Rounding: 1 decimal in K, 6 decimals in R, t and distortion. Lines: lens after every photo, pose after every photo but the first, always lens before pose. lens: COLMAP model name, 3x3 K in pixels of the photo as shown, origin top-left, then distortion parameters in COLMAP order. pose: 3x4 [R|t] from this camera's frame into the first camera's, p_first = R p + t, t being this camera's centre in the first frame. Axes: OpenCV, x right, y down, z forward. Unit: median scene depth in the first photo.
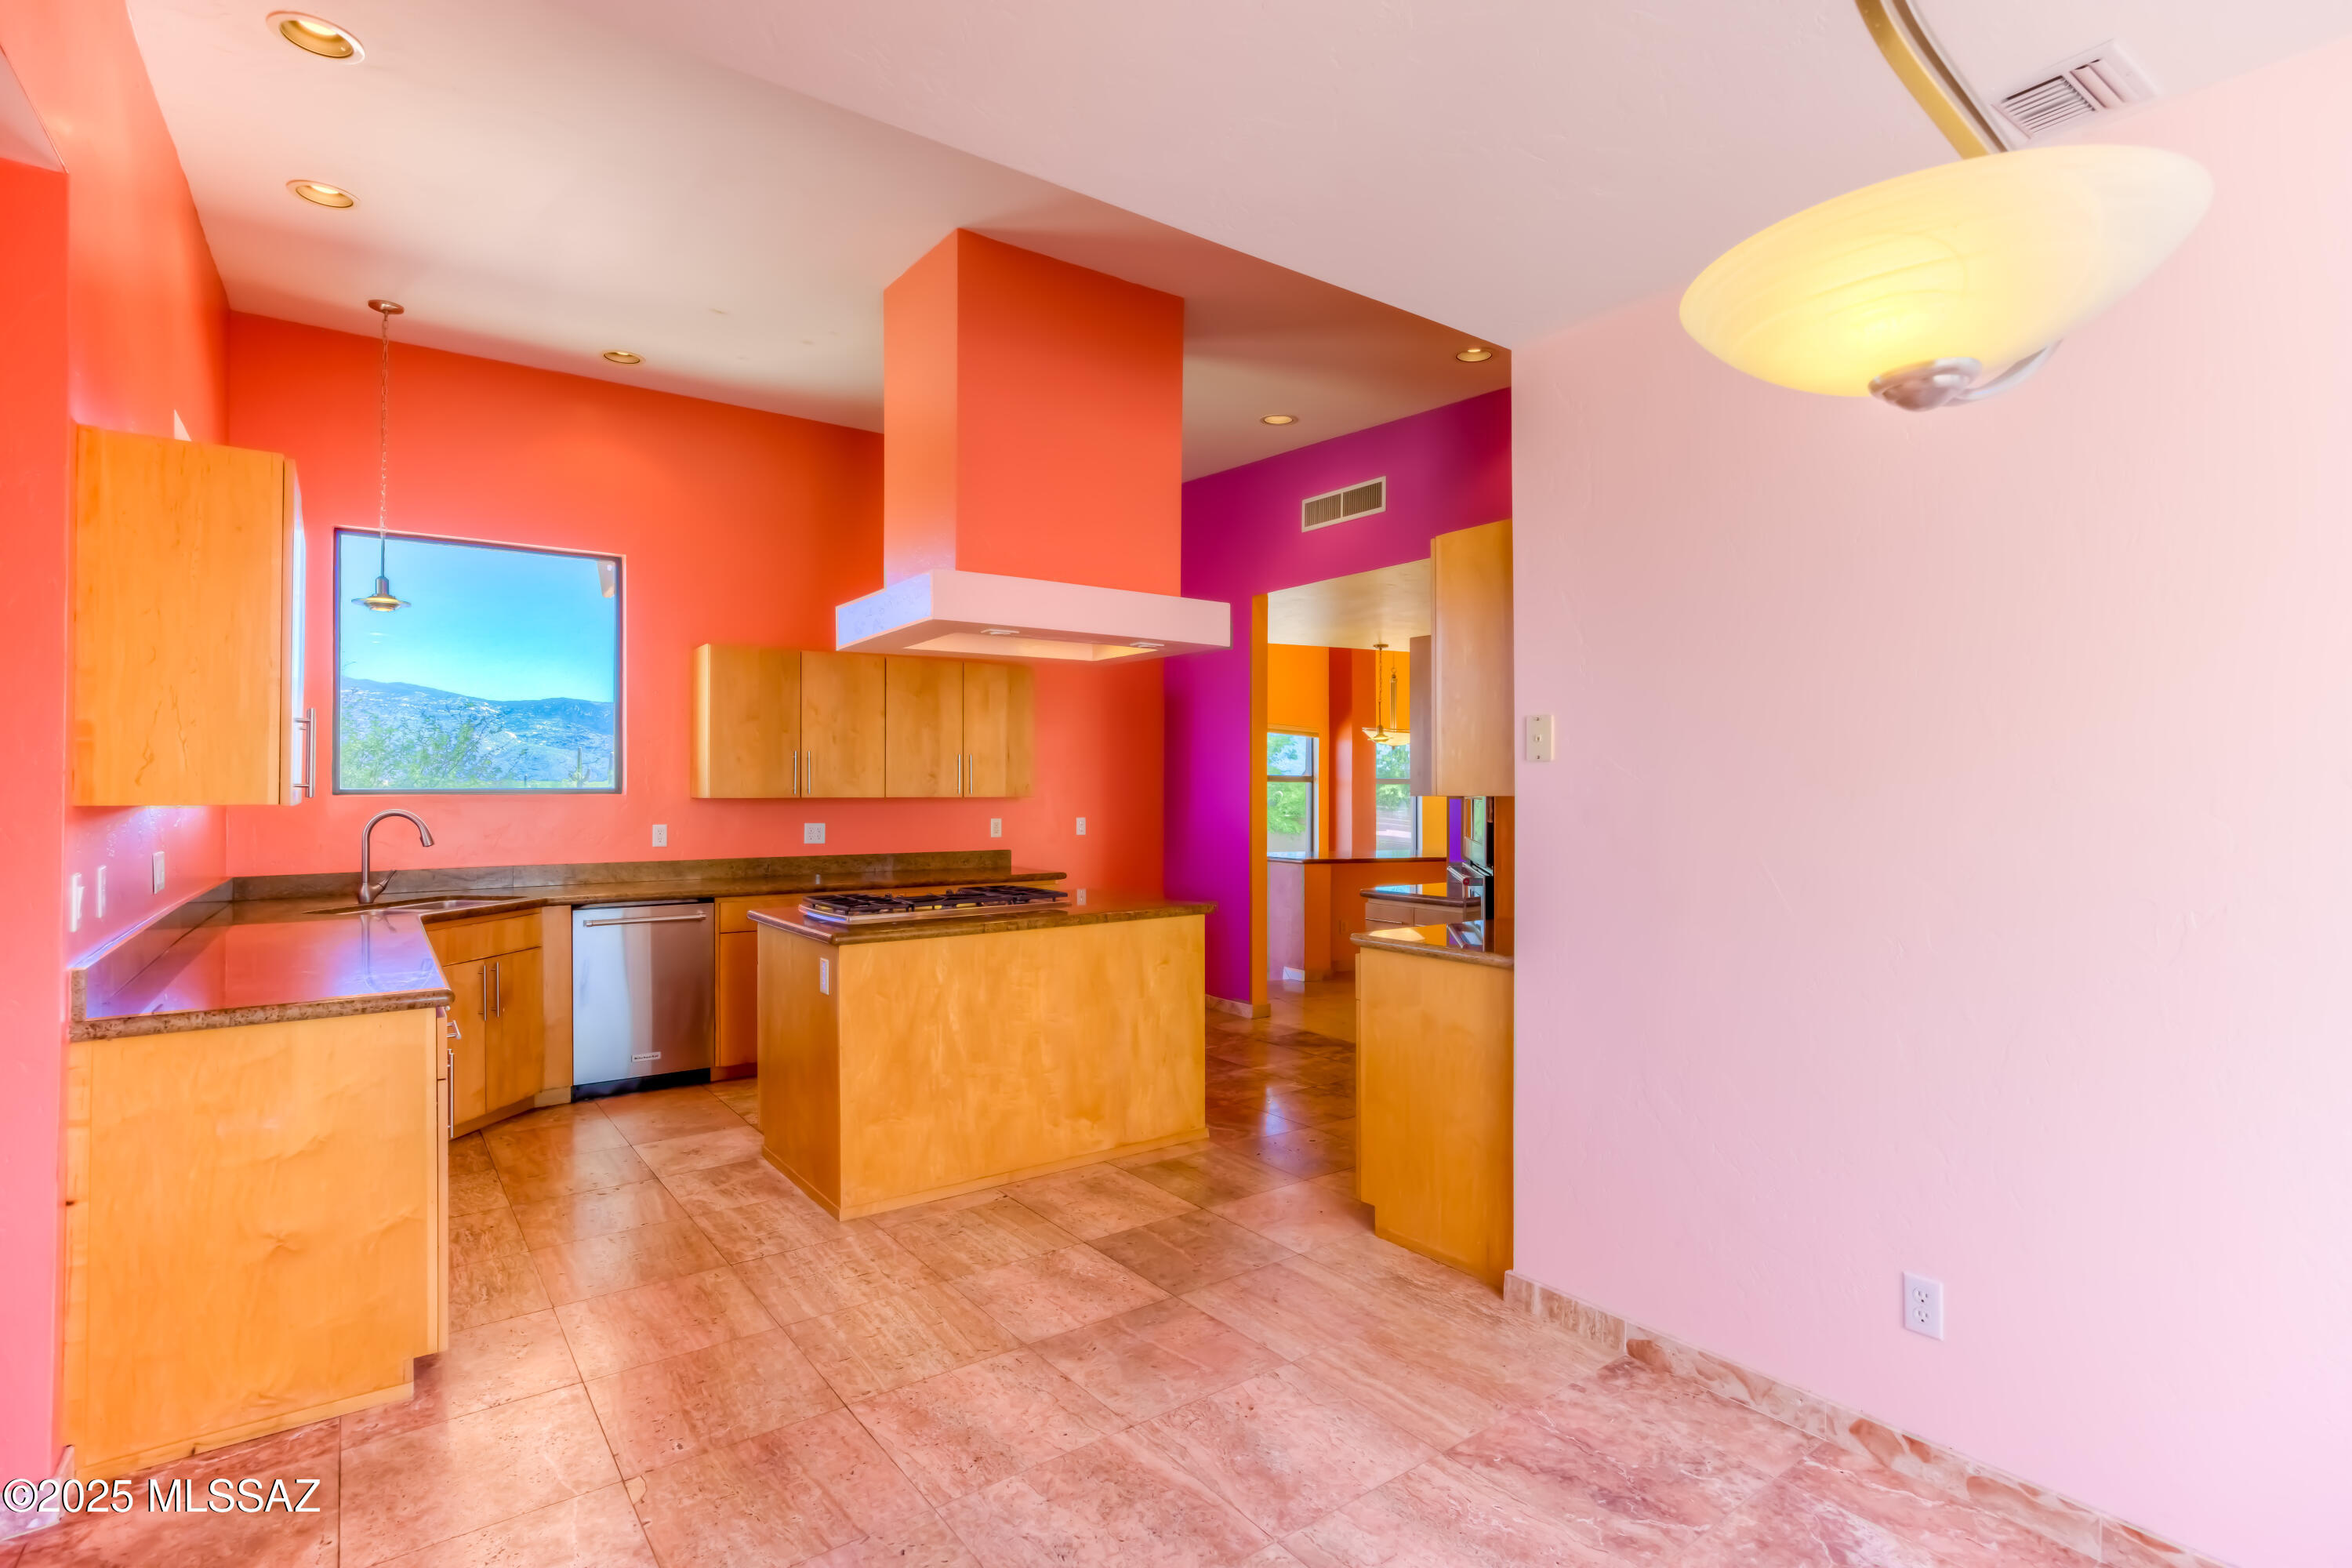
lens RADIAL K [[1070.5, 0, 1182.4], [0, 1070.5, 788.4], [0, 0, 1]] dist [0.000491, -0.000163]
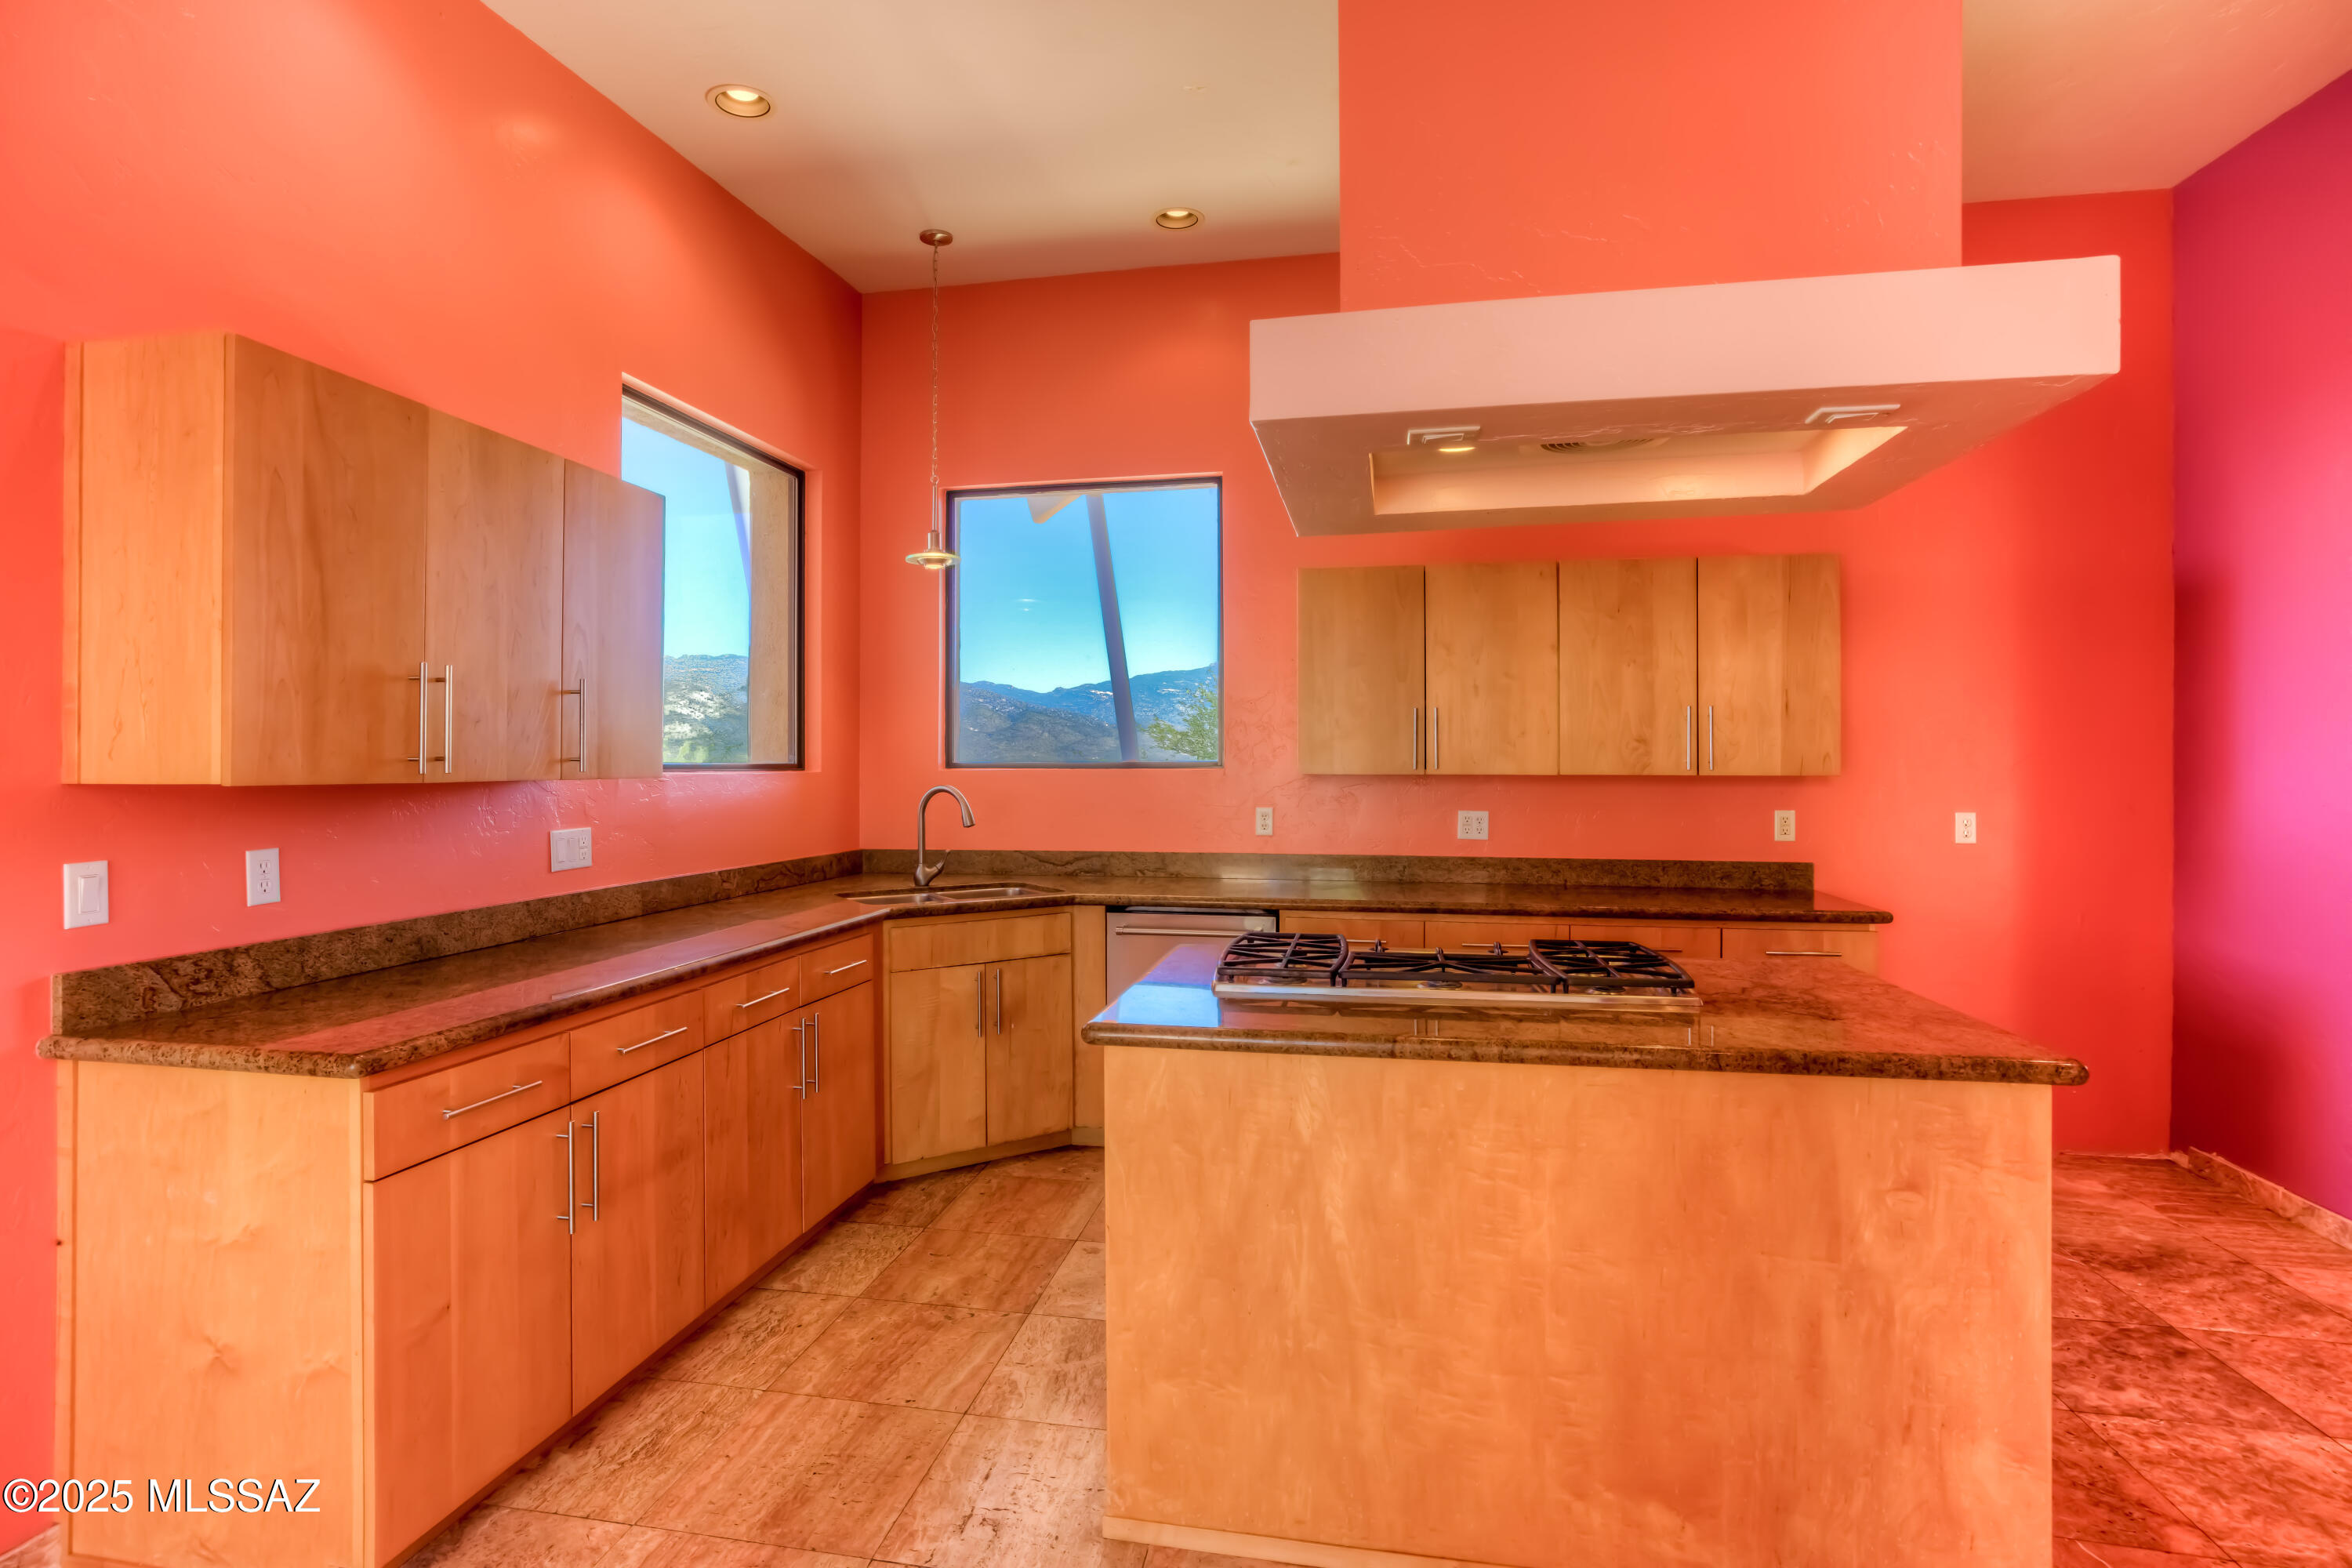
lens RADIAL K [[1133.4, 0, 1181.9], [0, 1133.4, 760.1], [0, 0, 1]] dist [-0.010464, 0.002356]
pose [[0.670369, -0.001379, -0.742027, 0.117487], [0.001175, 0.999999, -0.000797, -0.000607], [0.742027, -0.000338, 0.670370, 0.512607]]
